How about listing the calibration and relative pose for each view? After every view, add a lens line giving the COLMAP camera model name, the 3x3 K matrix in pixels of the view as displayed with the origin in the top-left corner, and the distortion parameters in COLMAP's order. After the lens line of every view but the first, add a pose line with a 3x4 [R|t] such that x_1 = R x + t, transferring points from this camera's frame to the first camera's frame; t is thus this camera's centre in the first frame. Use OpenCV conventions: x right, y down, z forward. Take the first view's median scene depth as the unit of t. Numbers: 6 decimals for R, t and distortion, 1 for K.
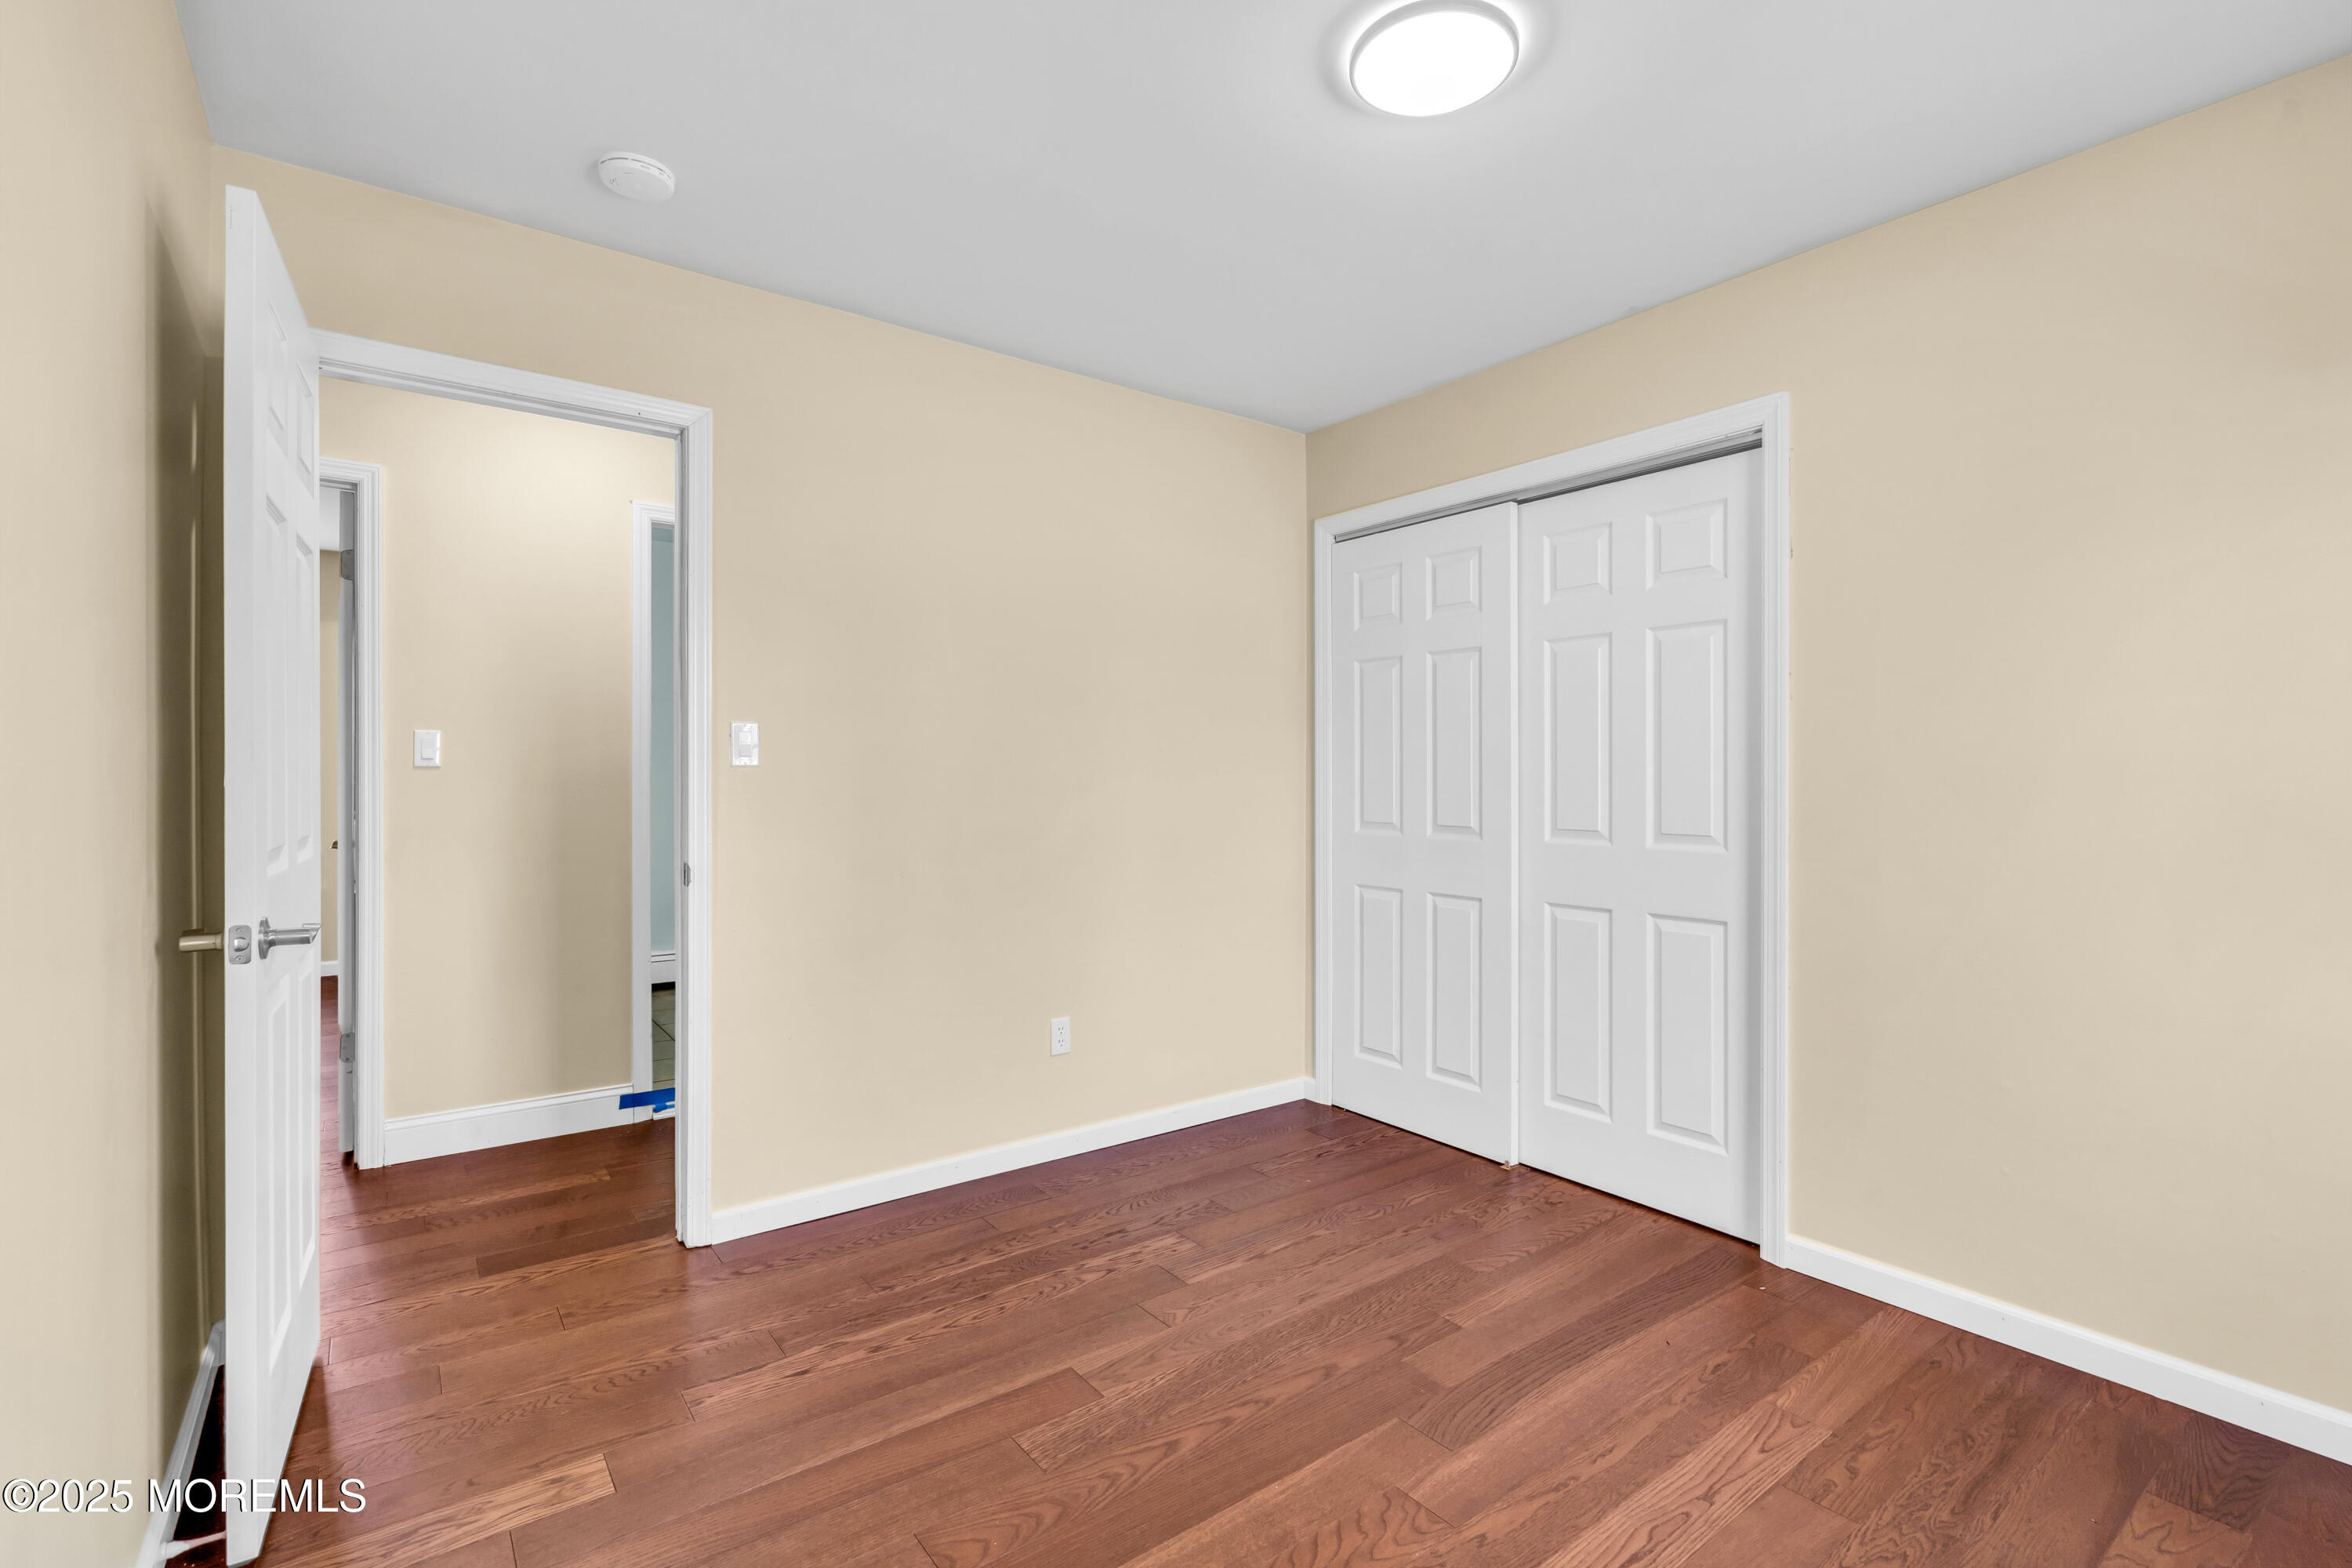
lens RADIAL K [[1074.8, 0, 1182.9], [0, 1074.8, 779.7], [0, 0, 1]] dist [-0.000036, 0.000349]
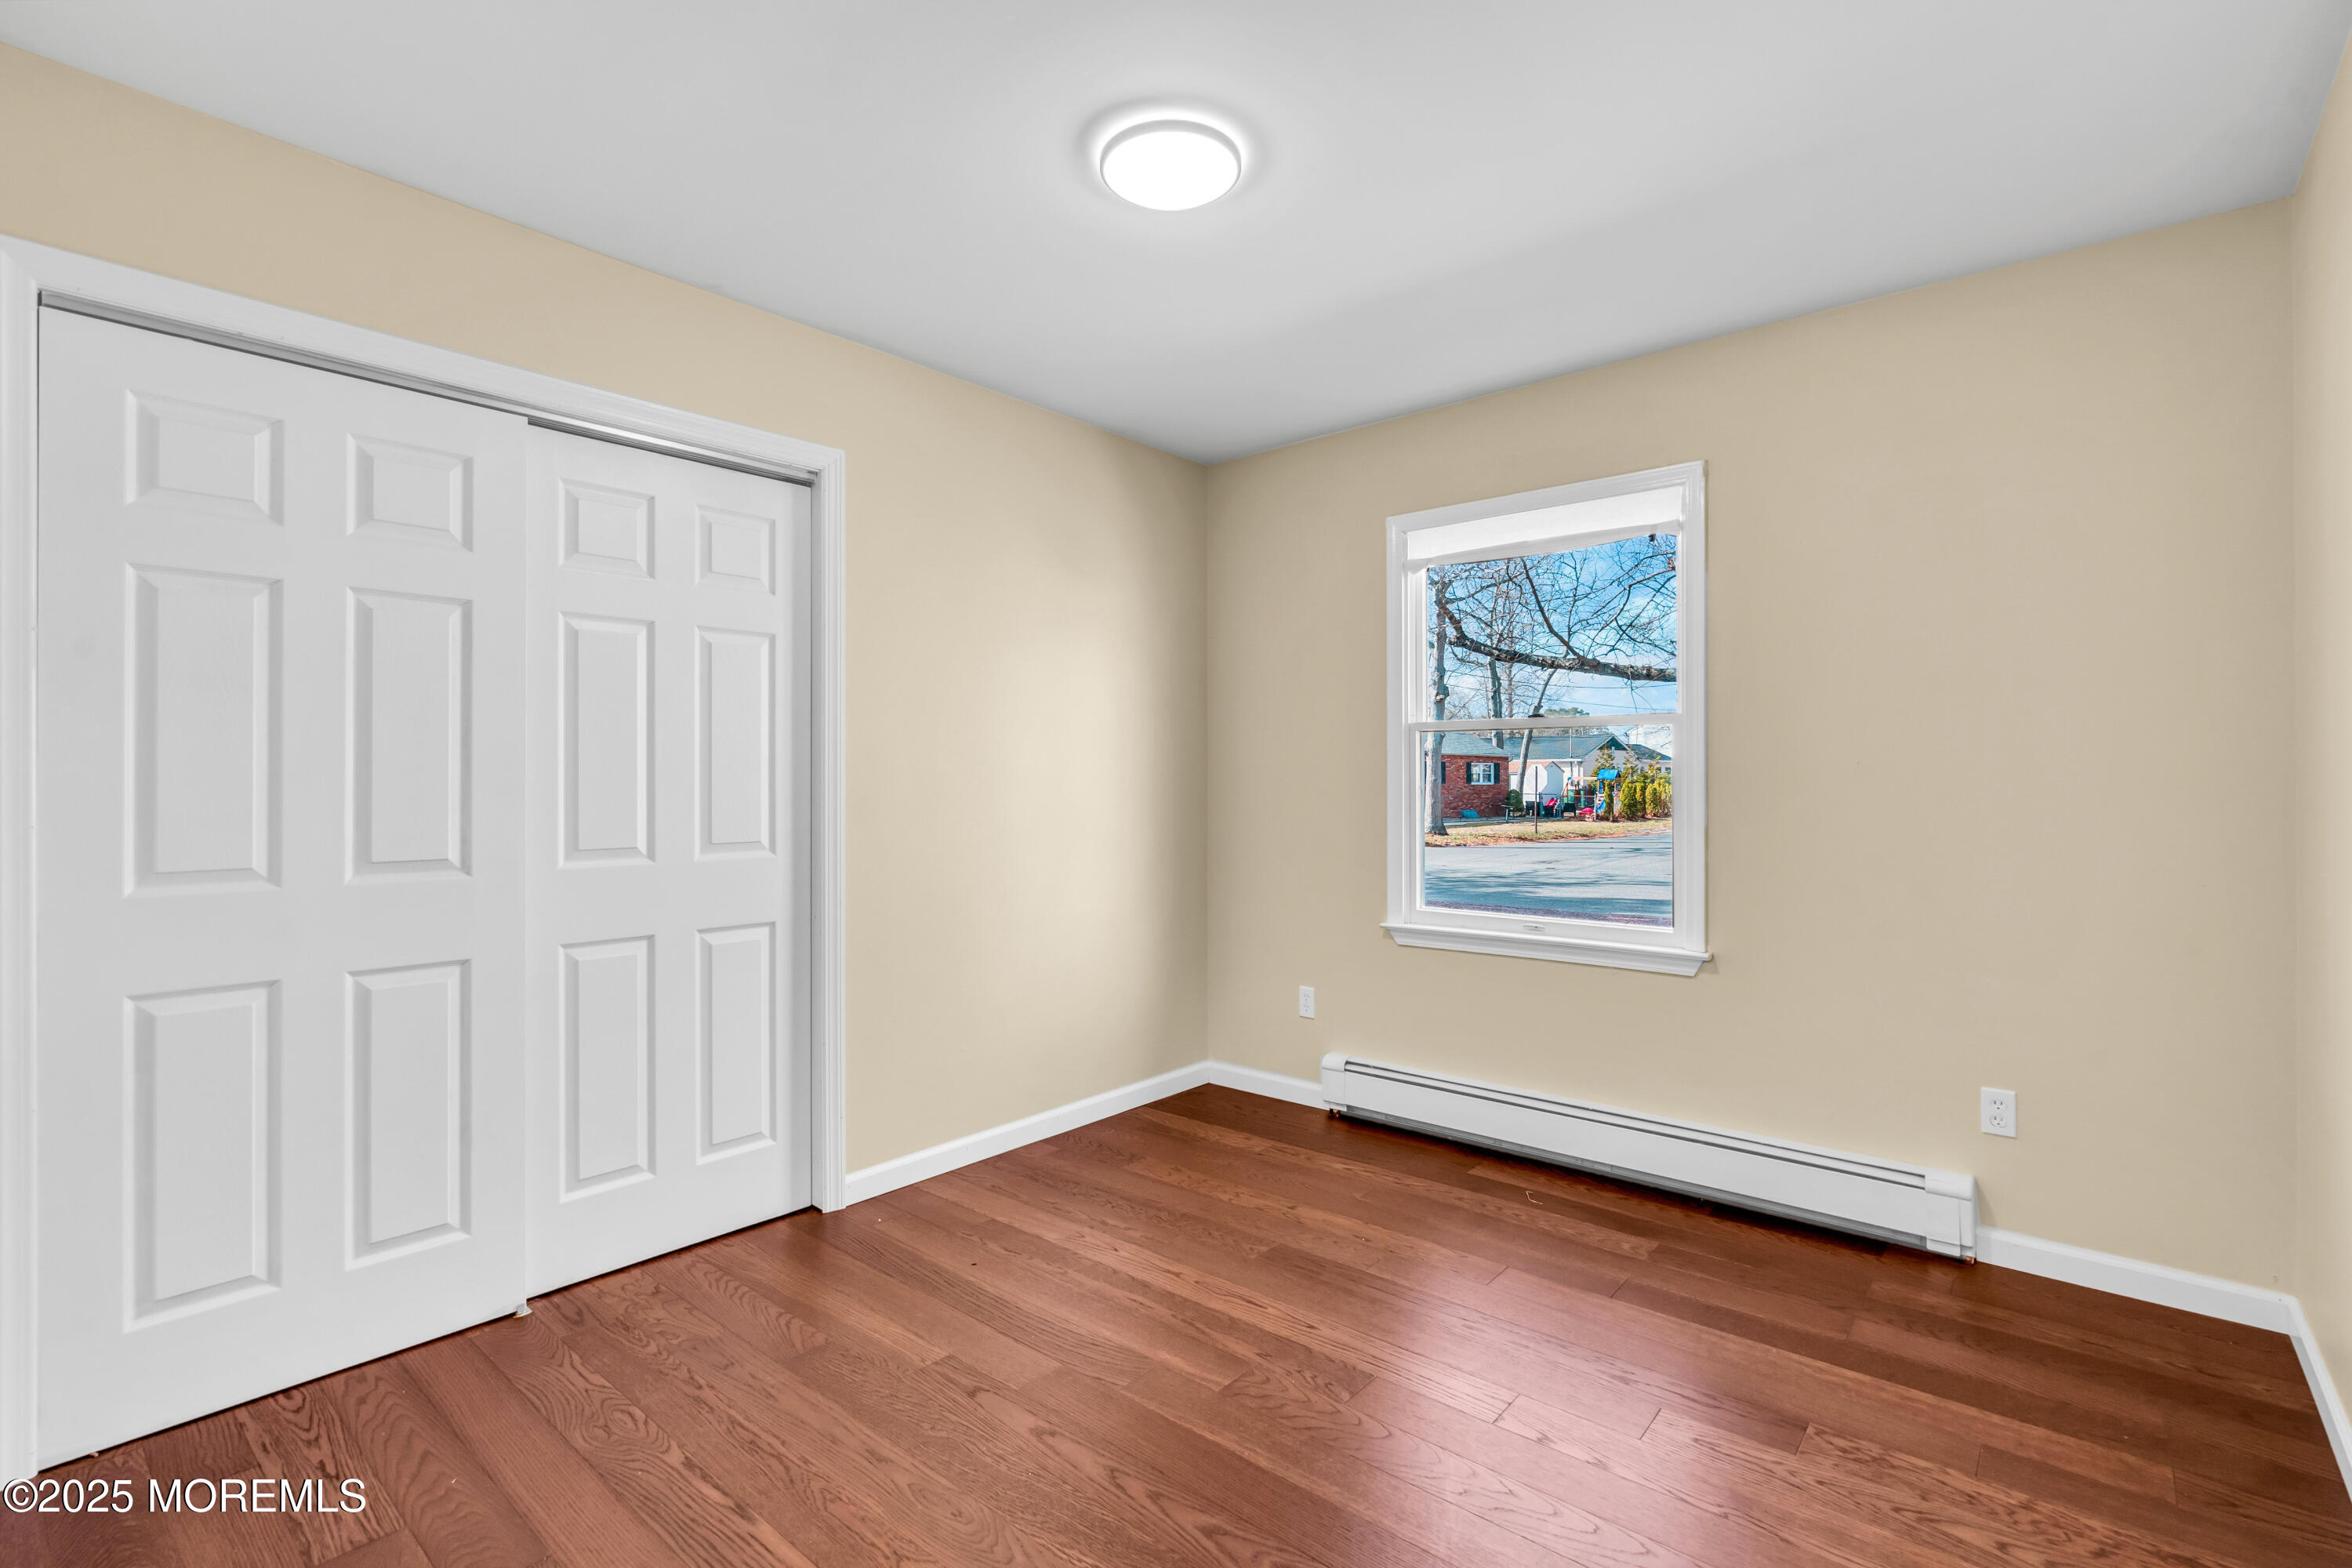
lens RADIAL K [[1074.8, 0, 1182.9], [0, 1074.8, 779.7], [0, 0, 1]] dist [-0.000036, 0.000349]
pose [[-0.212496, -0.001549, 0.977161, -0.624317], [0.005814, 0.999979, 0.002849, -0.007459], [-0.977145, 0.006286, -0.212482, 0.855899]]
